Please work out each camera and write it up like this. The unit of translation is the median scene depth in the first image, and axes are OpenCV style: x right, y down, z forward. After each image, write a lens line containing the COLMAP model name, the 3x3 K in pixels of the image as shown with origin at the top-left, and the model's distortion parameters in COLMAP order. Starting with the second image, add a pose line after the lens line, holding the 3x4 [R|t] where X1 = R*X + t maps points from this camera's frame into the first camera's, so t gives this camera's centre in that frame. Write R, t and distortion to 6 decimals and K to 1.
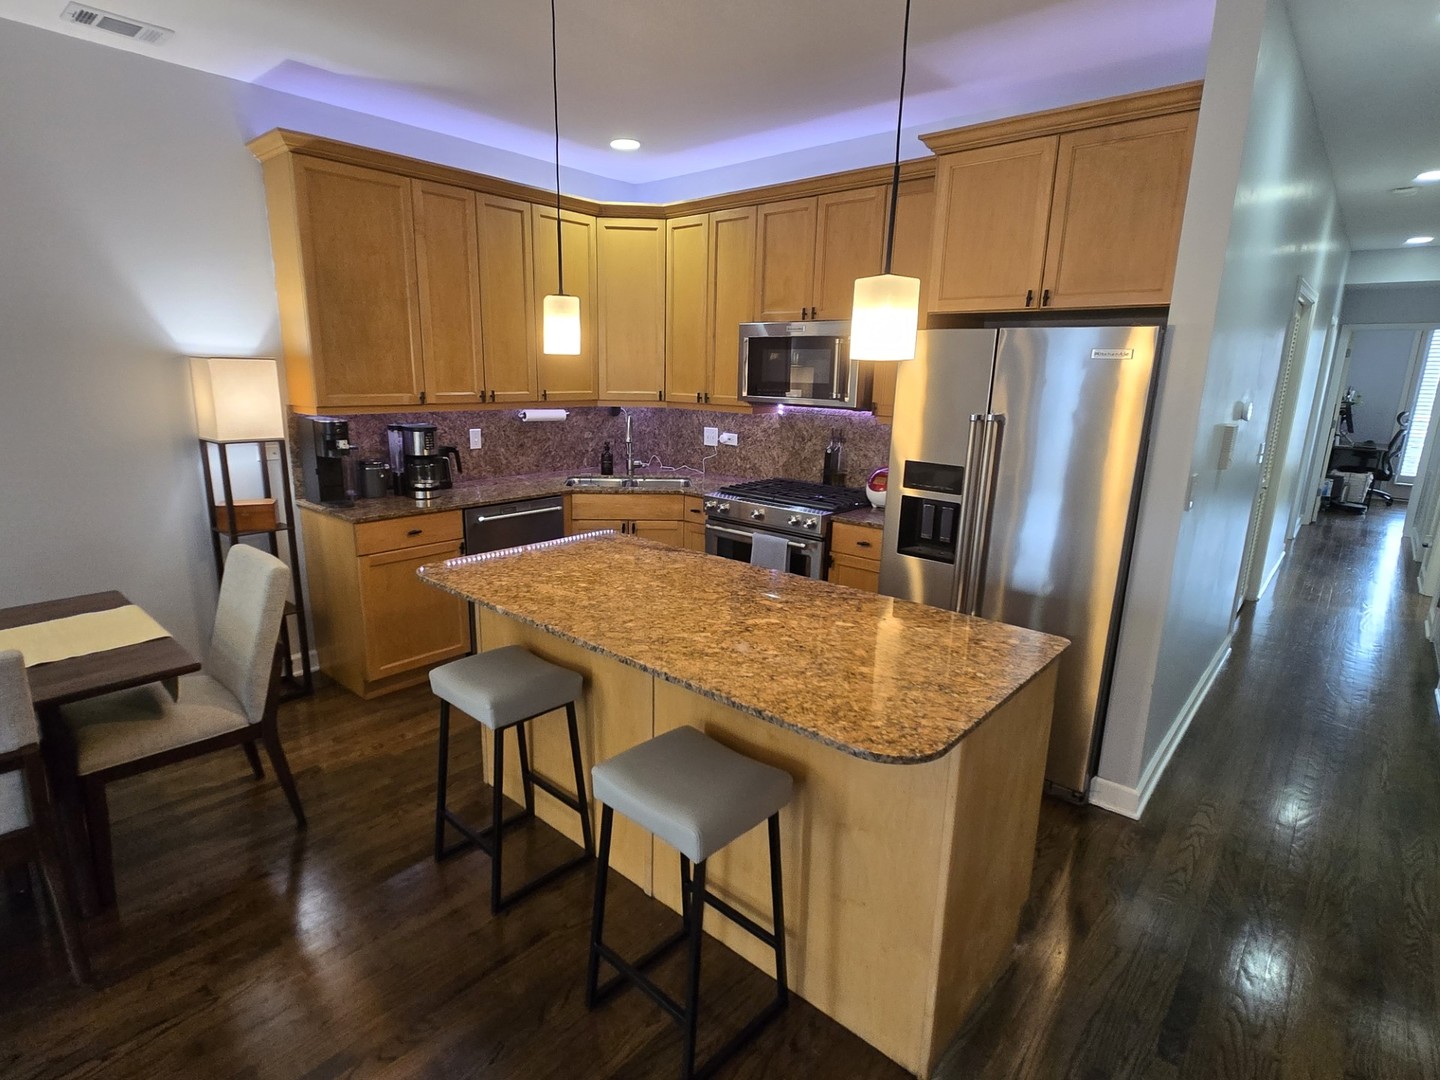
lens RADIAL K [[743.3, 0, 706.9], [0, 743.3, 542.3], [0, 0, 1]] dist [0.001064, -0.000029]
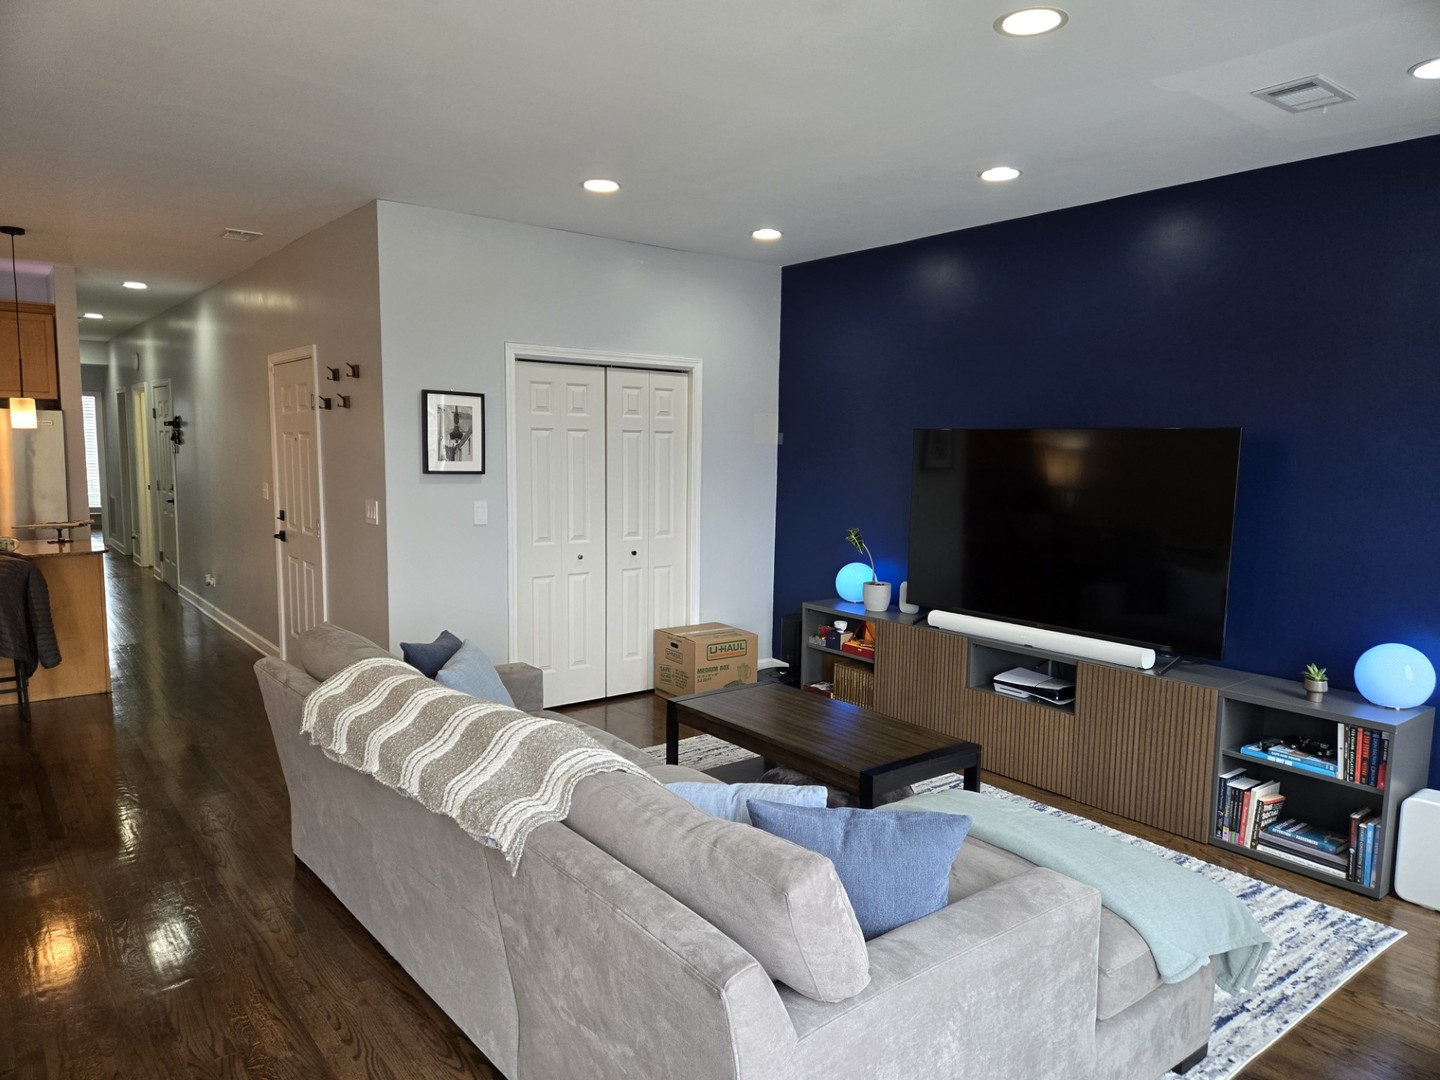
lens RADIAL K [[989.0, 0, 721.3], [0, 989.0, 548.2], [0, 0, 1]] dist [0.023689, 0.000650]
pose [[0.185966, -0.119685, 0.975239, -1.164000], [0.214489, 0.973560, 0.078579, 0.173183], [-0.958859, 0.194565, 0.206720, -0.829338]]
